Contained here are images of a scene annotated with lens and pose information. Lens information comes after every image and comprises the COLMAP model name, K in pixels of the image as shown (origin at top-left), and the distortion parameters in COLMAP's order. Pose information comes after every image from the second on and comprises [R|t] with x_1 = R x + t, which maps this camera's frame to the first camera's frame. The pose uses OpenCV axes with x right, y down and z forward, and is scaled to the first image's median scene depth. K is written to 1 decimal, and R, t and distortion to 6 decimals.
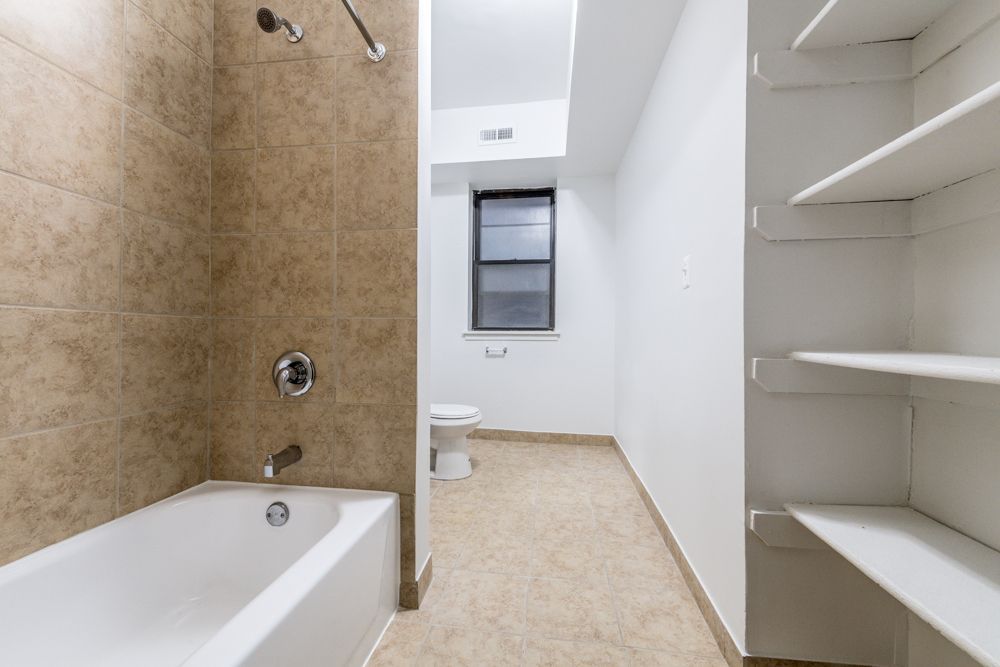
lens RADIAL K [[387.6, 0, 499.4], [0, 387.6, 334.6], [0, 0, 1]] dist [0.002438, -0.000335]
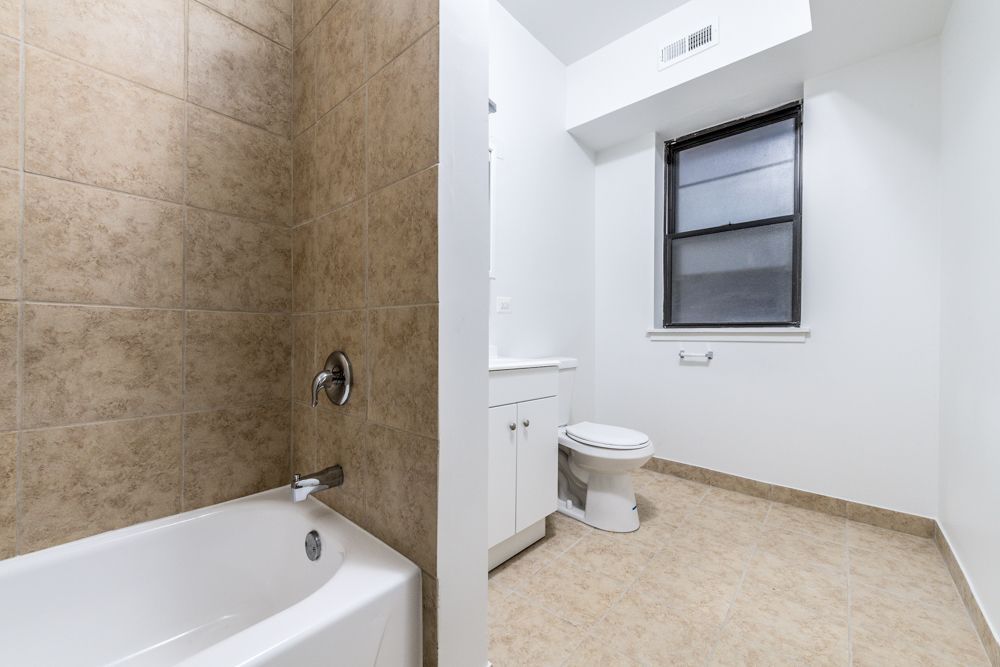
lens RADIAL K [[387.6, 0, 499.4], [0, 387.6, 334.6], [0, 0, 1]] dist [0.002438, -0.000335]
pose [[0.829313, -0.002117, -0.558780, 0.226717], [0.000978, 0.999997, -0.002337, 0.009721], [0.558783, 0.001392, 0.829313, 0.522040]]
